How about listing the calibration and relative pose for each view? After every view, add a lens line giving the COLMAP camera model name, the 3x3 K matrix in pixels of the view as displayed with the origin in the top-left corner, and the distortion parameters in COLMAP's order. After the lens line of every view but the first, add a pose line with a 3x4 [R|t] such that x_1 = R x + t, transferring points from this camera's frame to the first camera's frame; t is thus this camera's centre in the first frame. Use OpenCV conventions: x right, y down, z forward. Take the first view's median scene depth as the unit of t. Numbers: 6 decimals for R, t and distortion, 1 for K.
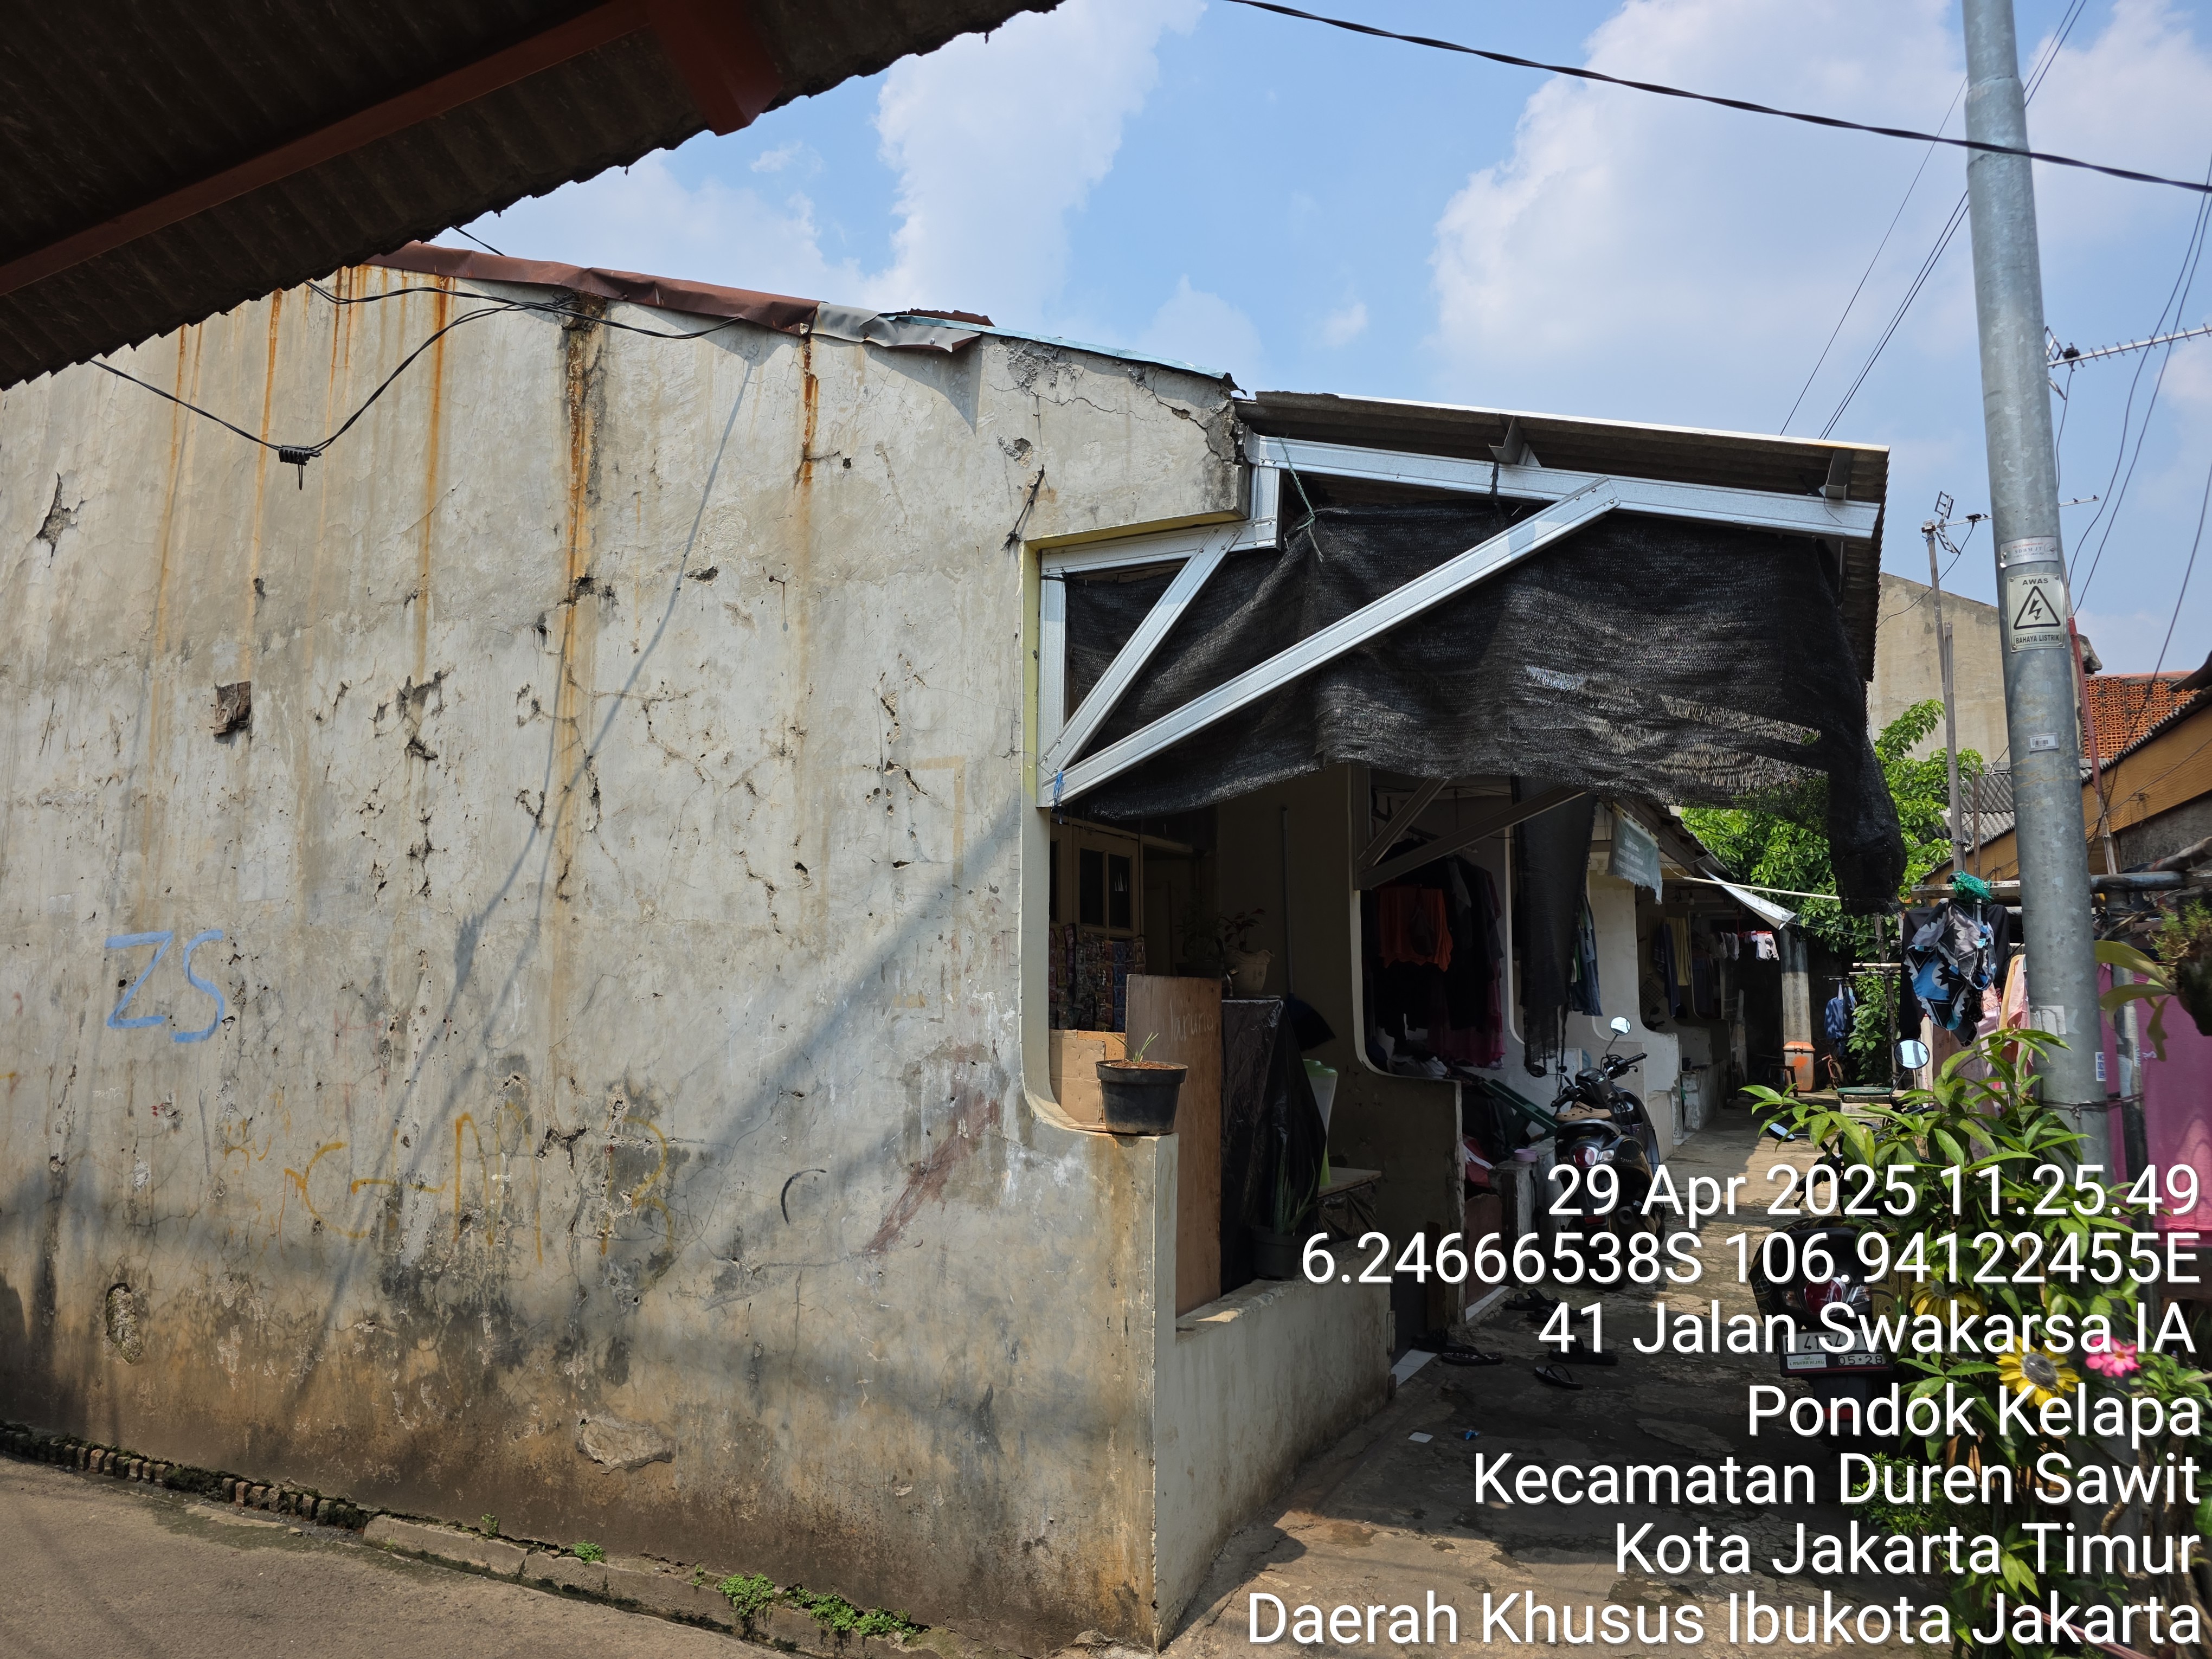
lens RADIAL K [[1493.4, 0, 1106.0], [0, 1493.4, 829.5], [0, 0, 1]] dist [0.123968, -0.118670]
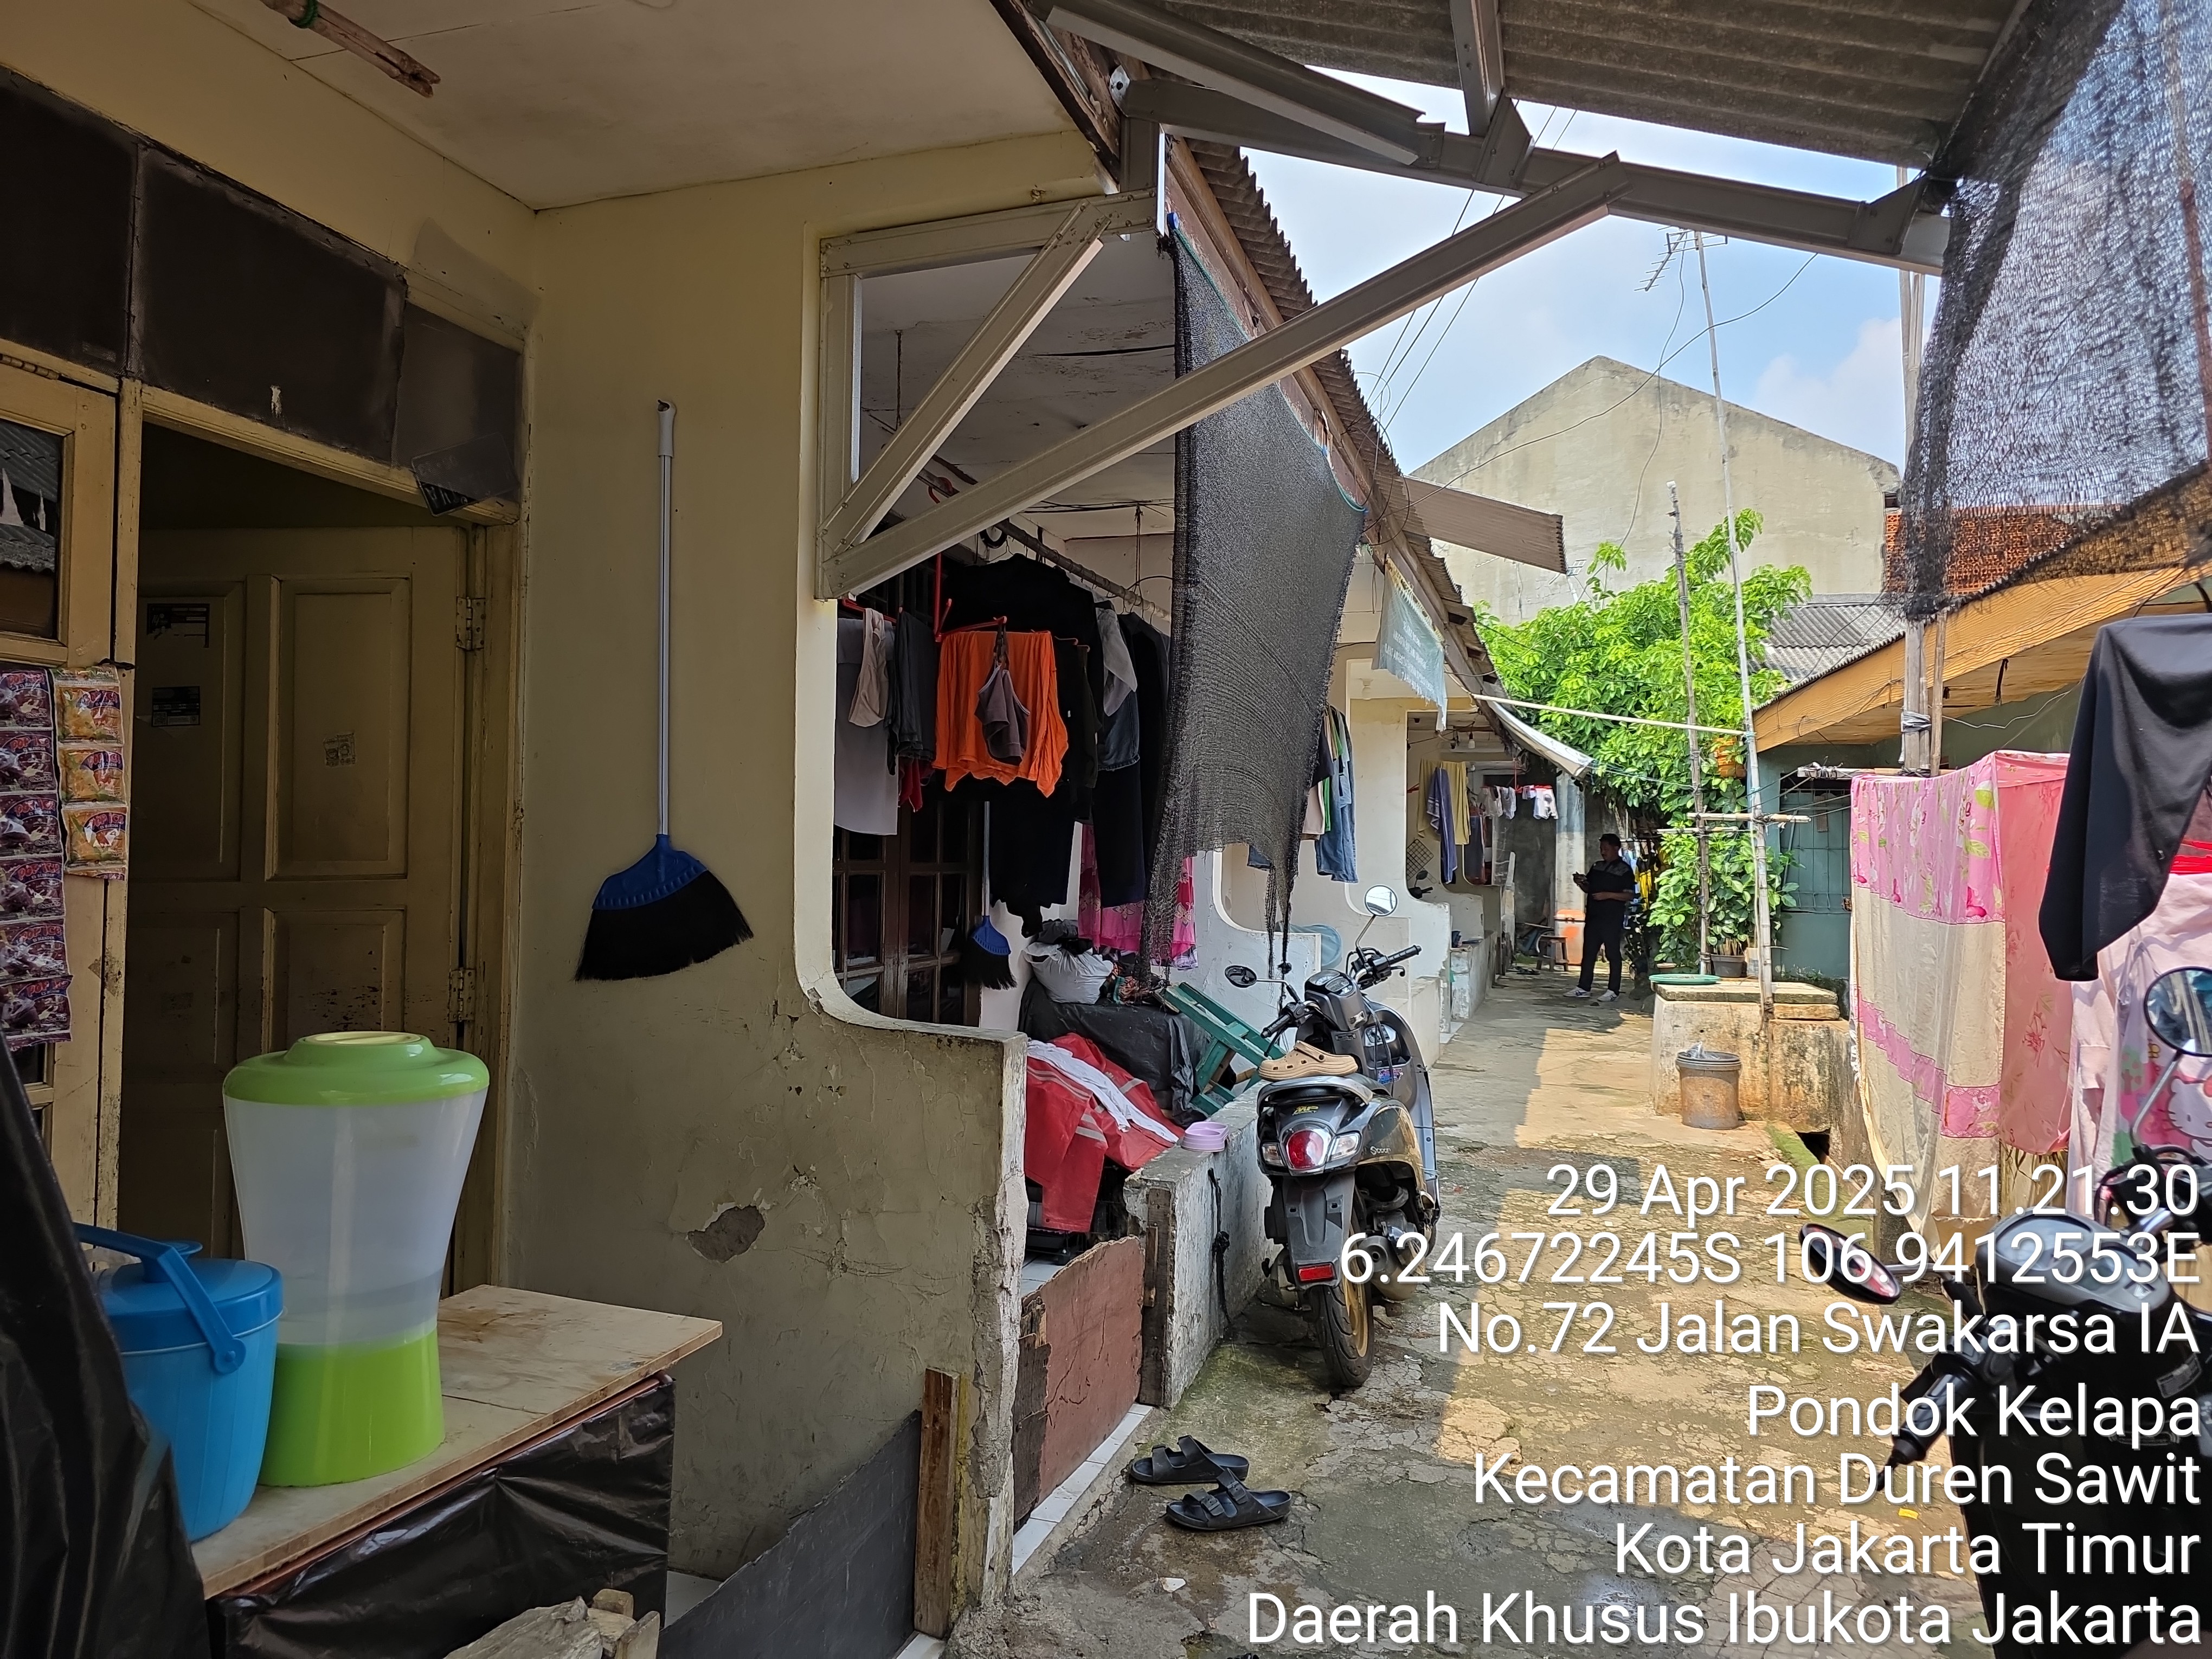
lens RADIAL K [[1490.8, 0, 1101.8], [0, 1490.8, 806.7], [0, 0, 1]] dist [0.118641, -0.080510]
pose [[0.990237, 0.016586, 0.138400, 0.287411], [-0.027116, 0.996848, 0.074551, 0.100311], [-0.136728, -0.077576, 0.987566, 0.843632]]
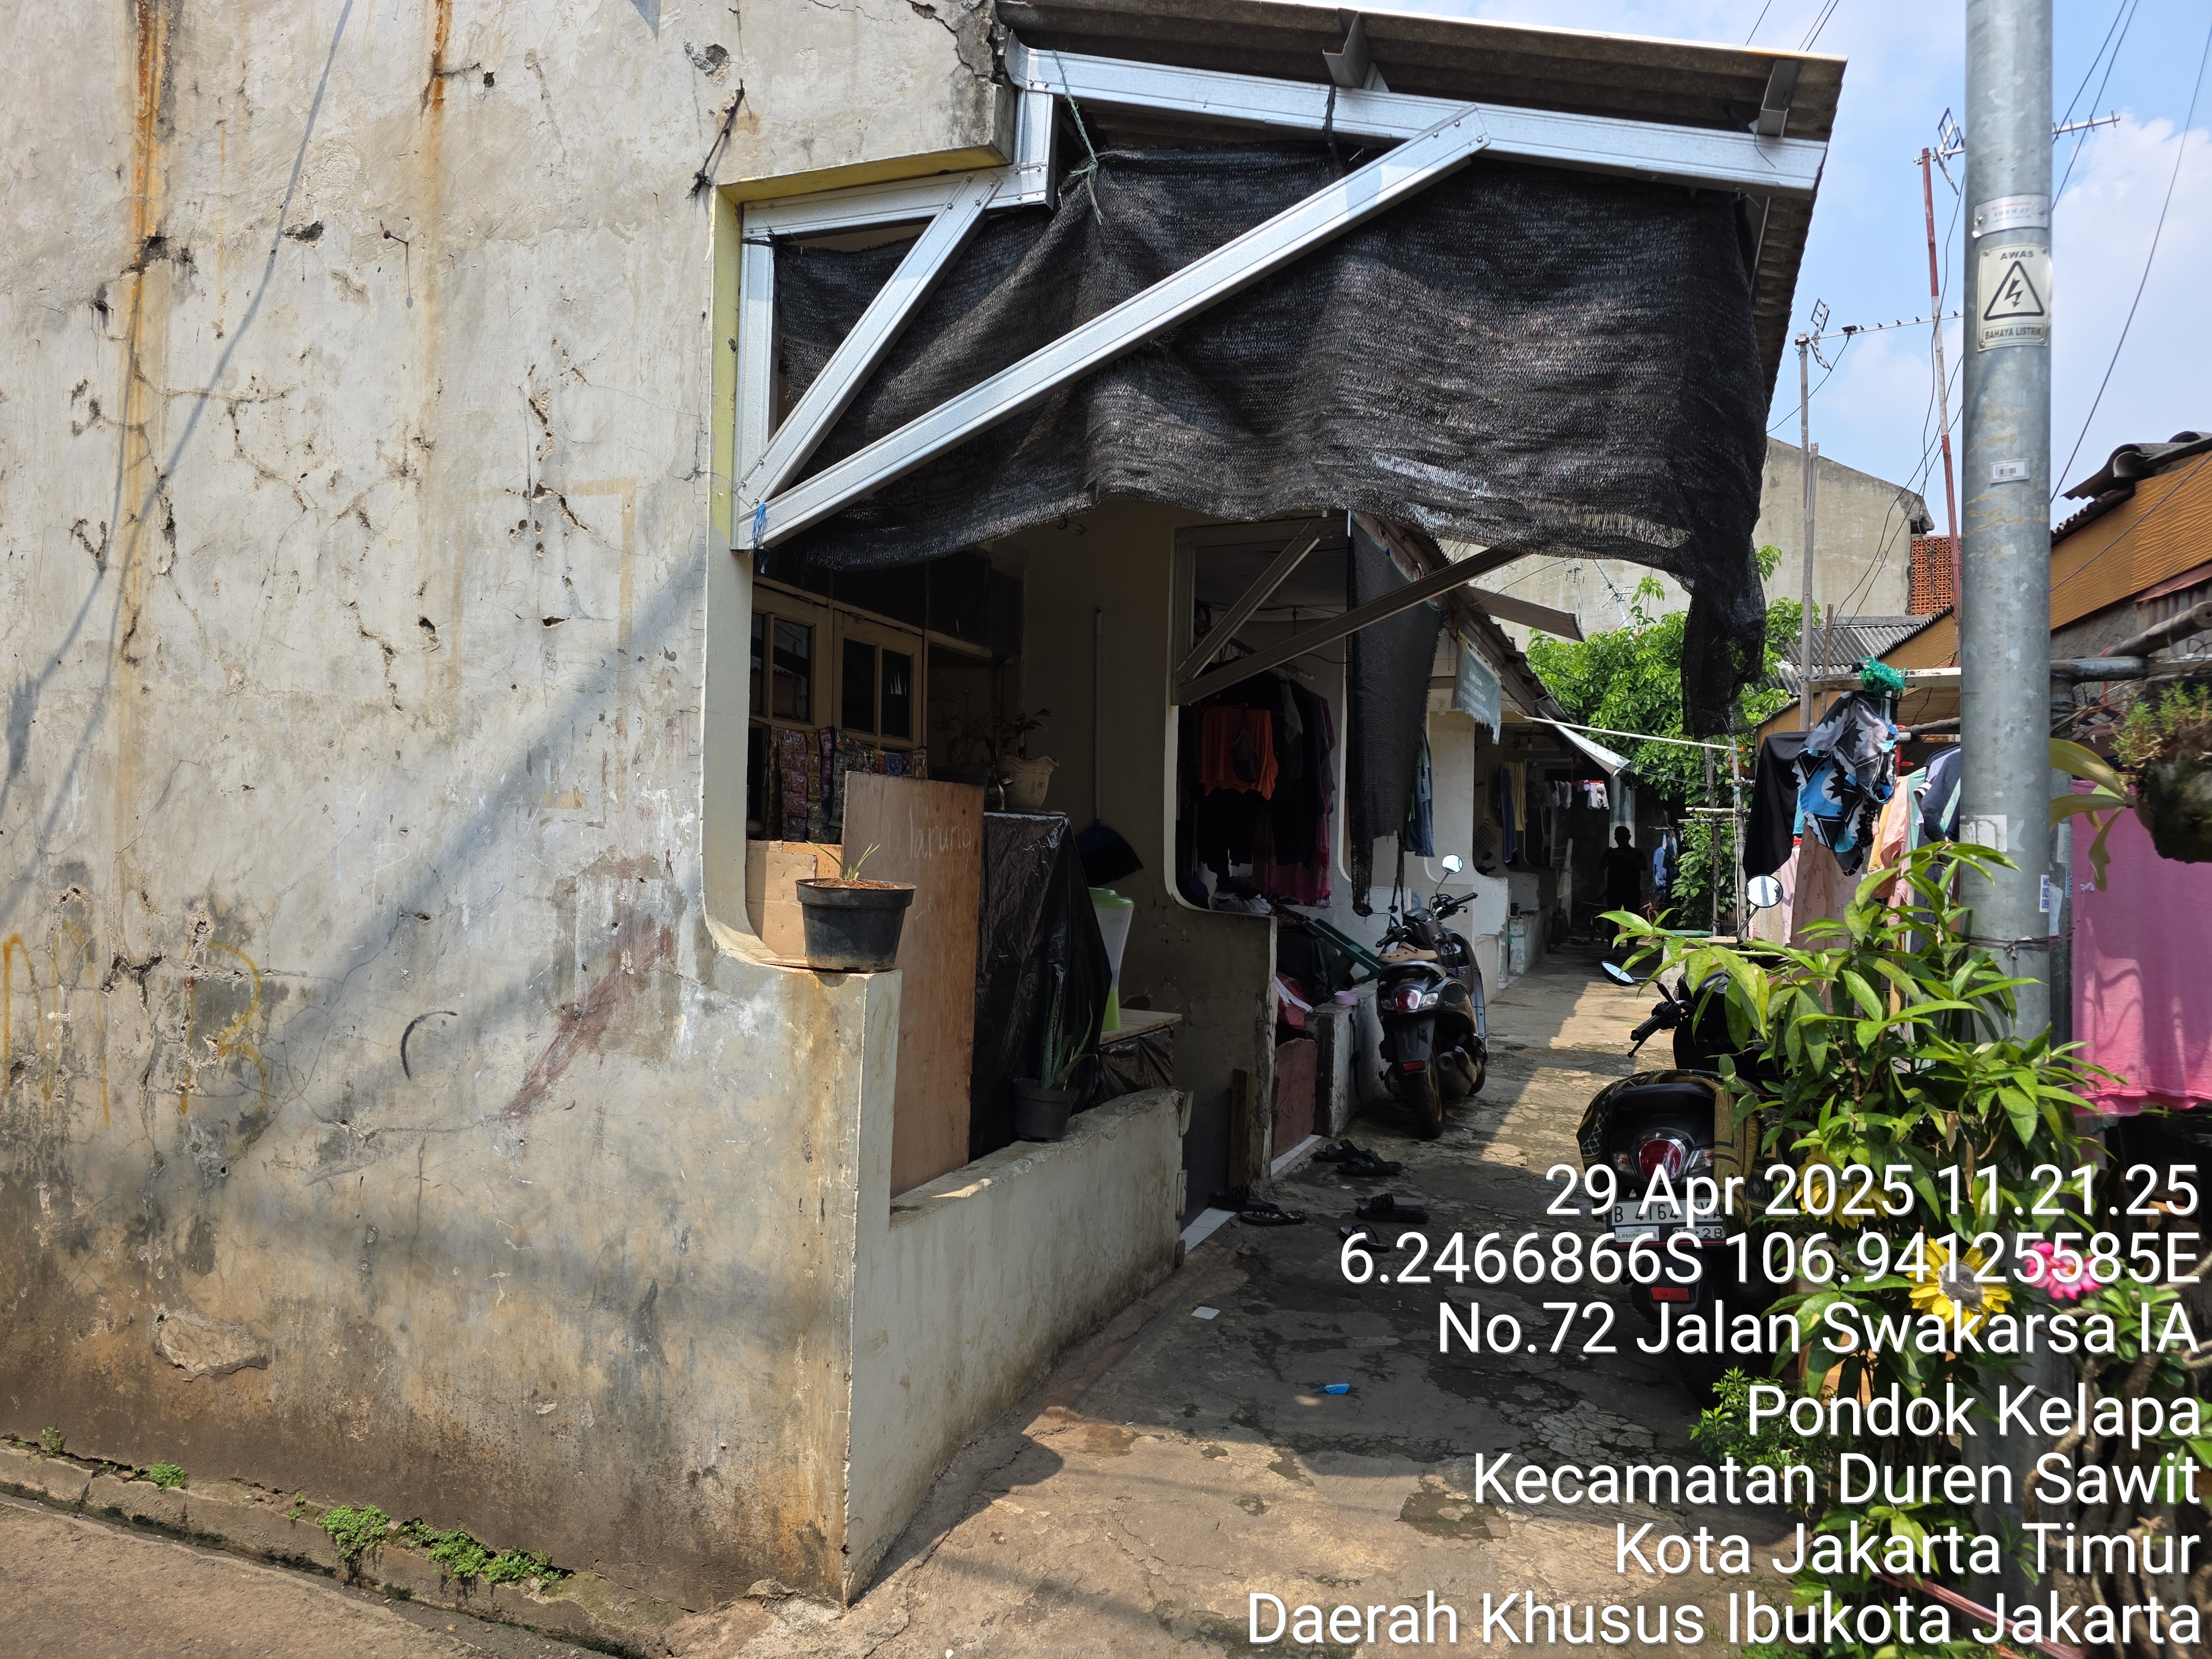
lens RADIAL K [[1490.8, 0, 1101.8], [0, 1490.8, 806.7], [0, 0, 1]] dist [0.118641, -0.080510]
pose [[0.995334, 0.022752, 0.093768, 0.066300], [-0.030878, 0.995804, 0.086146, 0.039733], [-0.091414, -0.088640, 0.991860, 0.188986]]
